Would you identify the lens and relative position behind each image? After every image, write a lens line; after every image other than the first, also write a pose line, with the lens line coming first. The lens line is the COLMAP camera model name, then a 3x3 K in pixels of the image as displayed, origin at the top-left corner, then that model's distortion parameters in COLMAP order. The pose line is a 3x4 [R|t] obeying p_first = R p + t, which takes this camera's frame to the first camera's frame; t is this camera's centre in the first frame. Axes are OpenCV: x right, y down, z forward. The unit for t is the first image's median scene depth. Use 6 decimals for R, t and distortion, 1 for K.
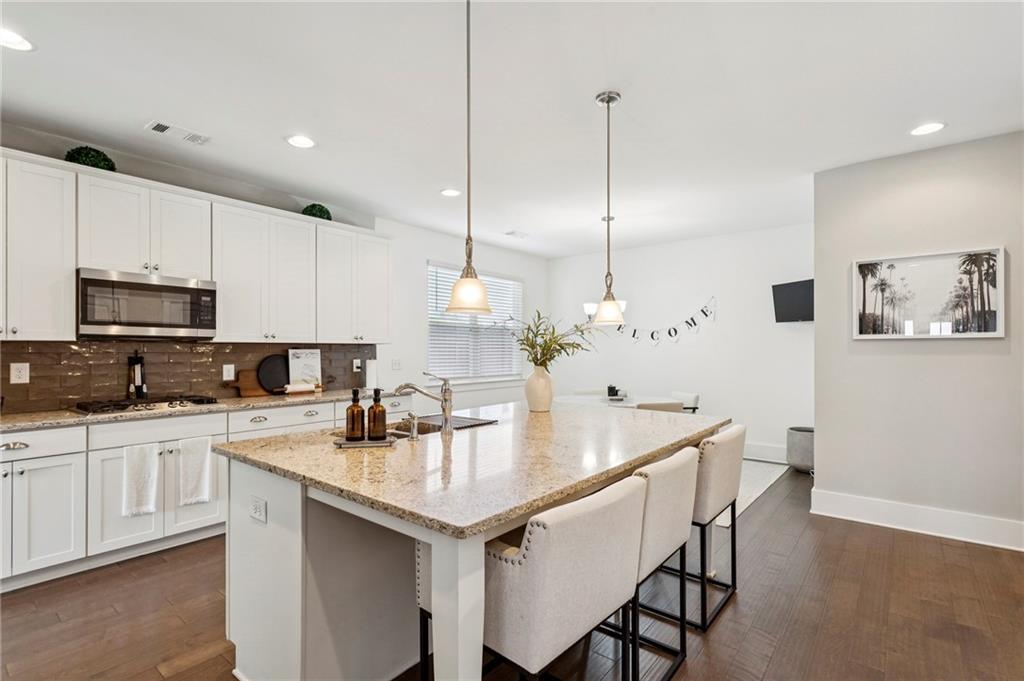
lens RADIAL K [[486.5, 0, 517.4], [0, 486.5, 345.1], [0, 0, 1]] dist [0.002667, 0.000478]
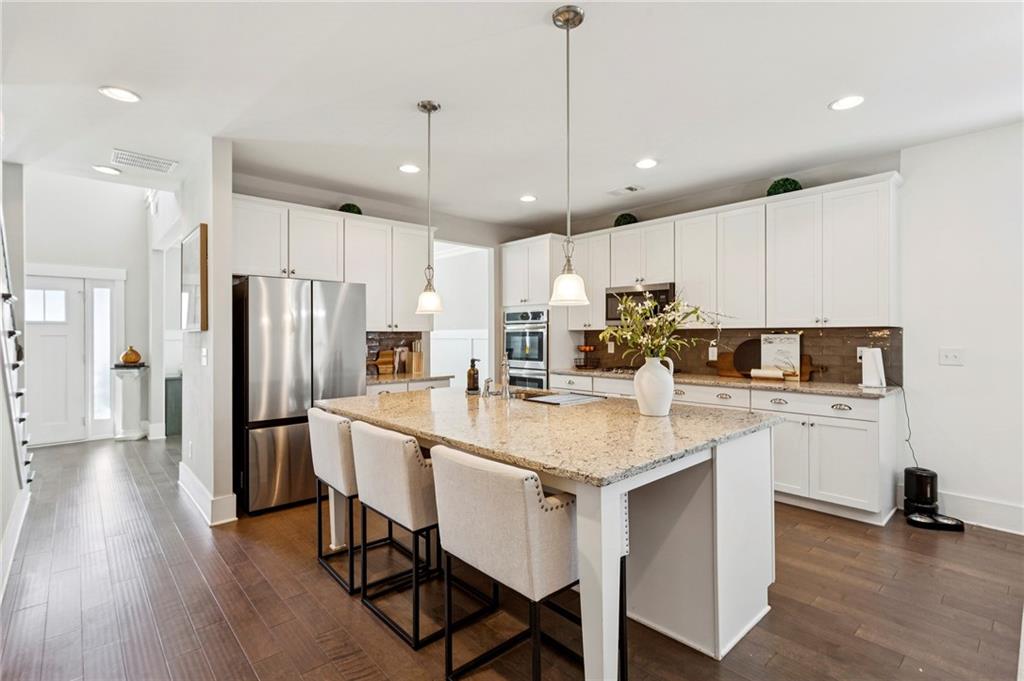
lens RADIAL K [[486.5, 0, 515.2], [0, 486.5, 337.7], [0, 0, 1]] dist [0.002667, 0.000478]
pose [[-0.142244, 0.006164, -0.989812, 0.604580], [0.009880, 0.999940, 0.004807, 0.005810], [0.989782, -0.009096, -0.142296, 0.639884]]
